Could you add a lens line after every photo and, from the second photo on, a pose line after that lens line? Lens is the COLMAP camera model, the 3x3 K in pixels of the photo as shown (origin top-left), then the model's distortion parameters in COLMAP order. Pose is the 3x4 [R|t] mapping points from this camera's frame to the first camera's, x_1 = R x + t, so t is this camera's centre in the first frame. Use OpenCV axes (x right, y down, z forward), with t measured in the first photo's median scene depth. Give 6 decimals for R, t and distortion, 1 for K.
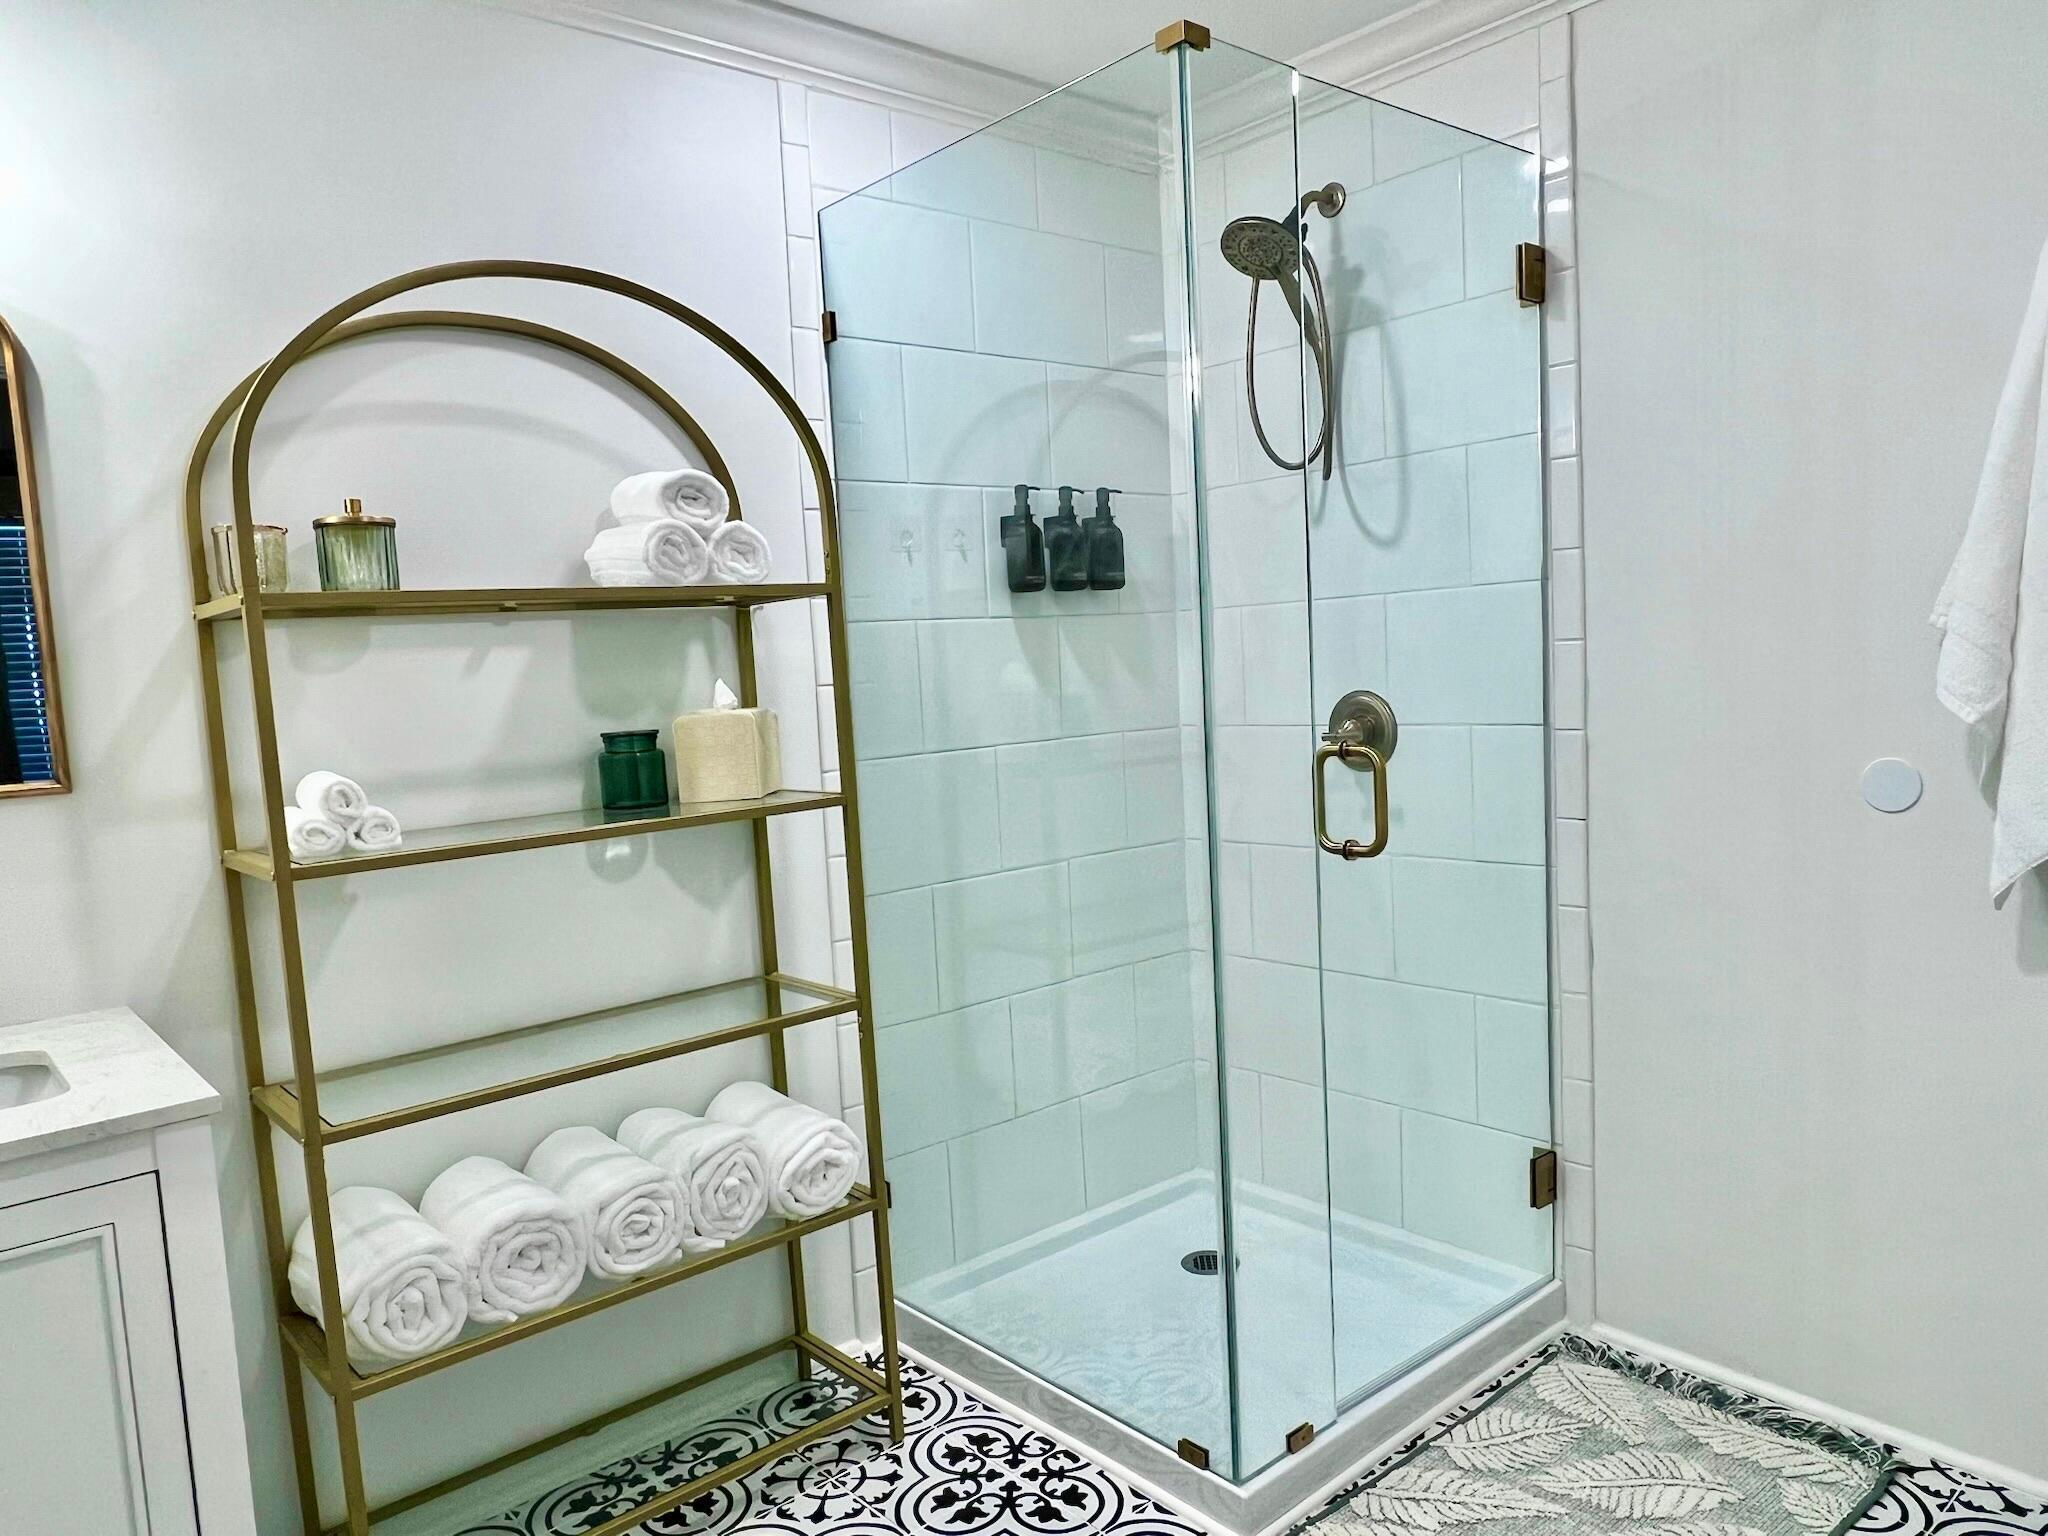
lens RADIAL K [[1409.3, 0, 1030.3], [0, 1409.3, 777.0], [0, 0, 1]] dist [-0.005062, -0.001455]
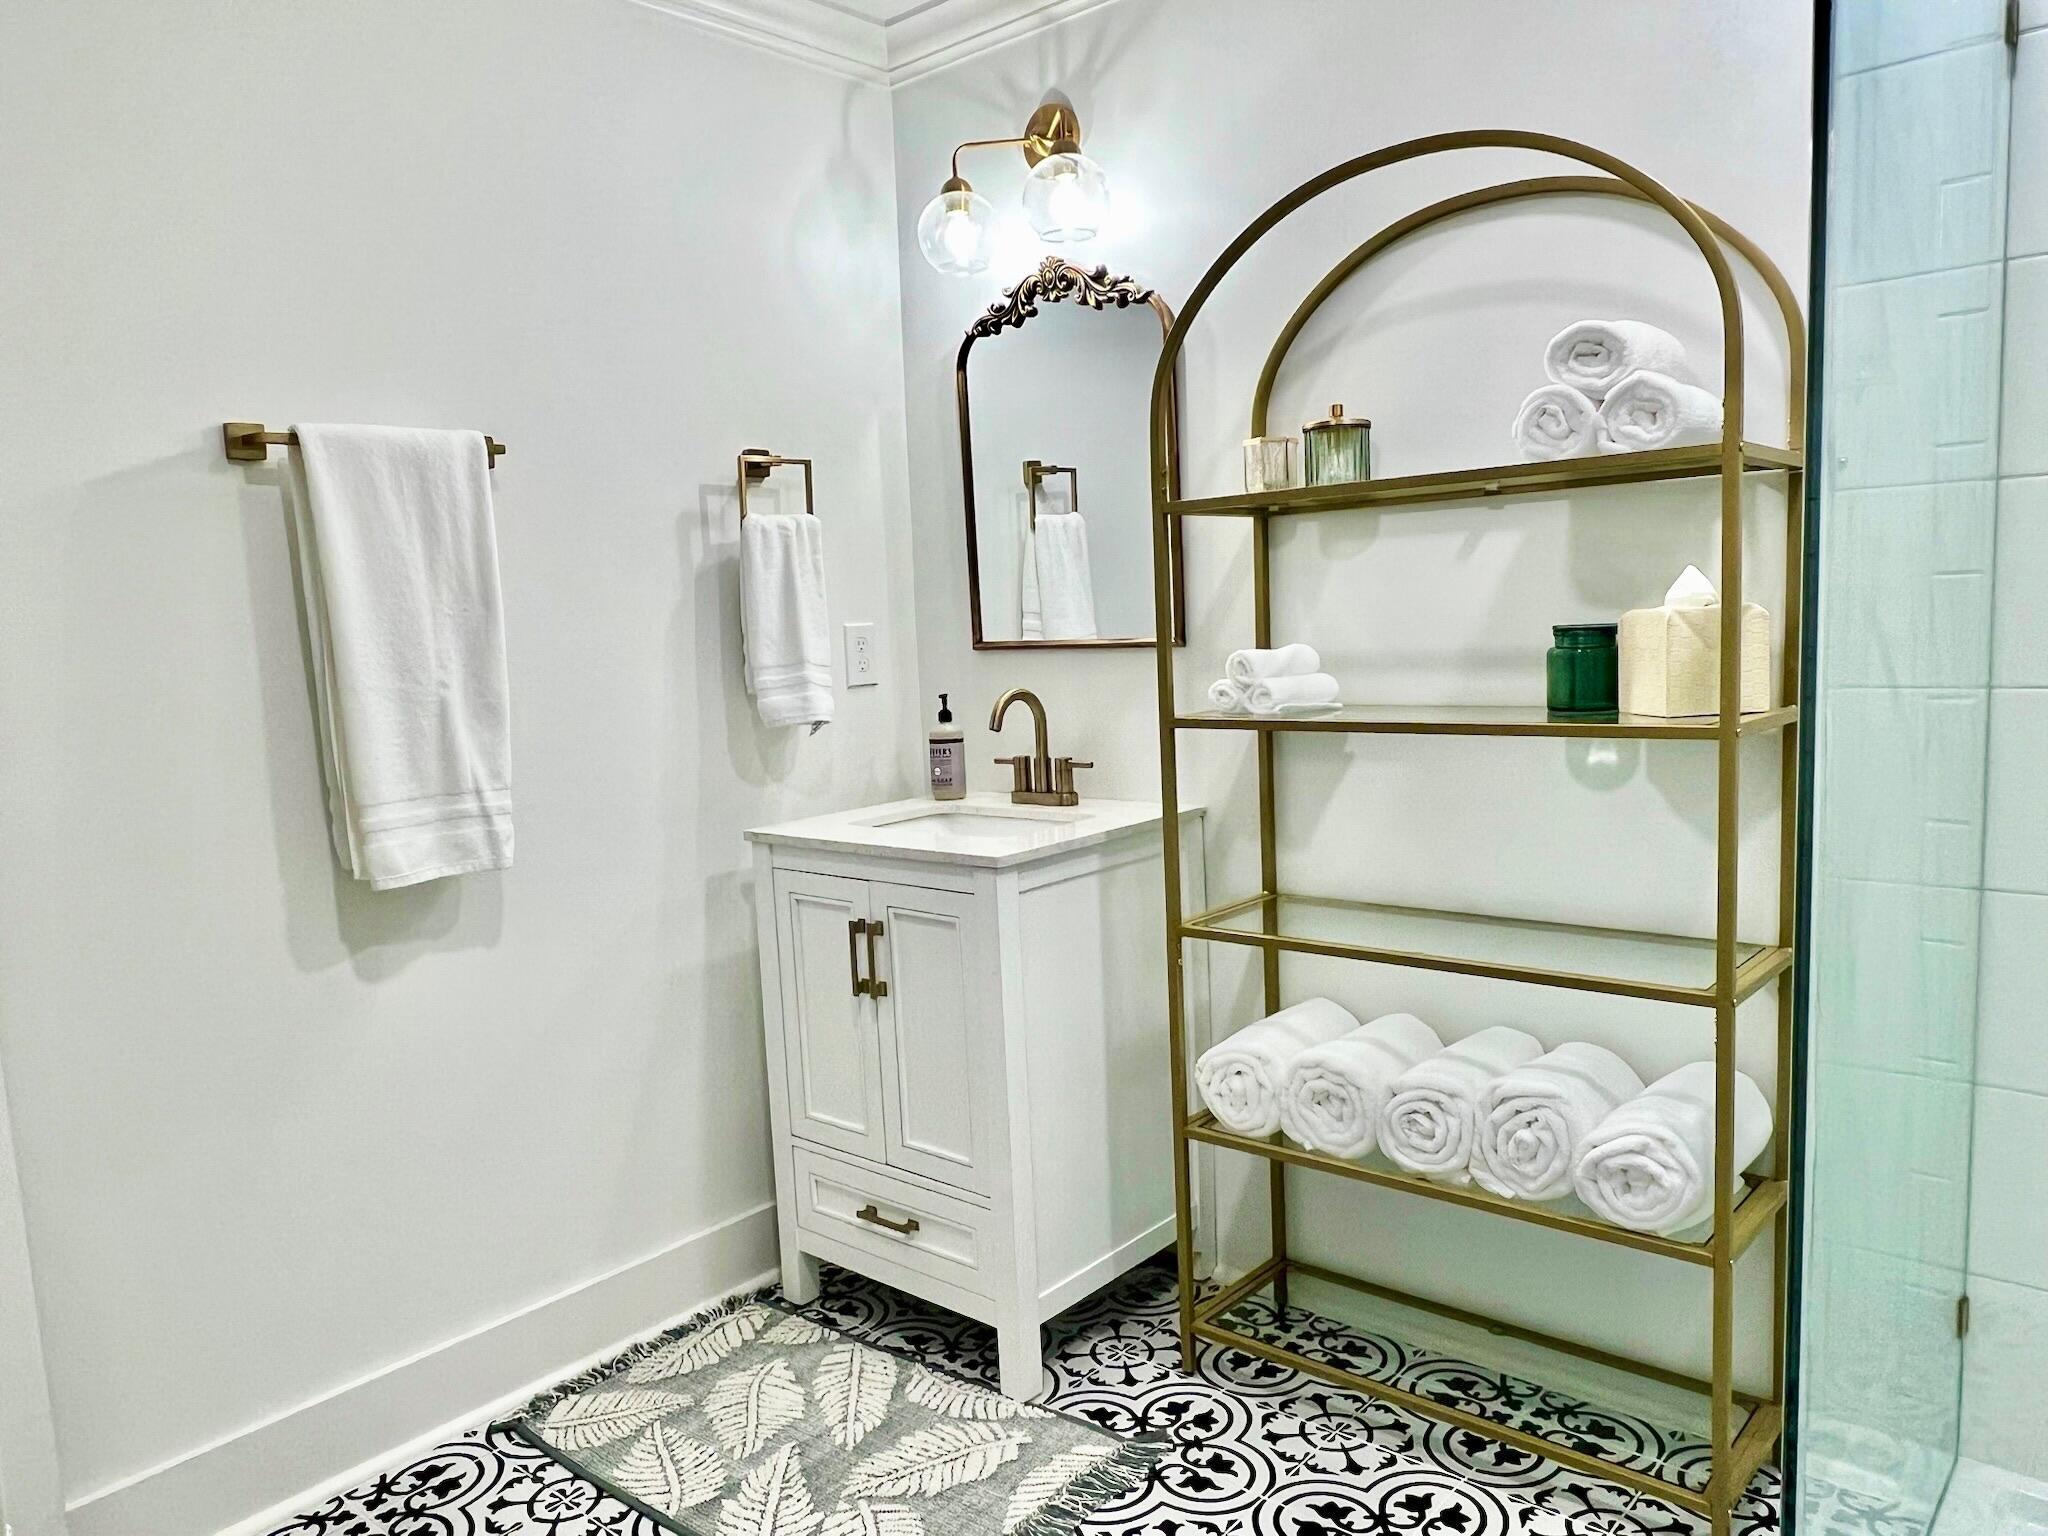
lens RADIAL K [[1425.4, 0, 1030.0], [0, 1425.4, 766.6], [0, 0, 1]] dist [-0.003500, -0.007973]
pose [[0.146018, 0.157764, -0.976621, 0.593824], [-0.052624, 0.987043, 0.151580, -0.065580], [0.987881, 0.029260, 0.152429, 0.546775]]
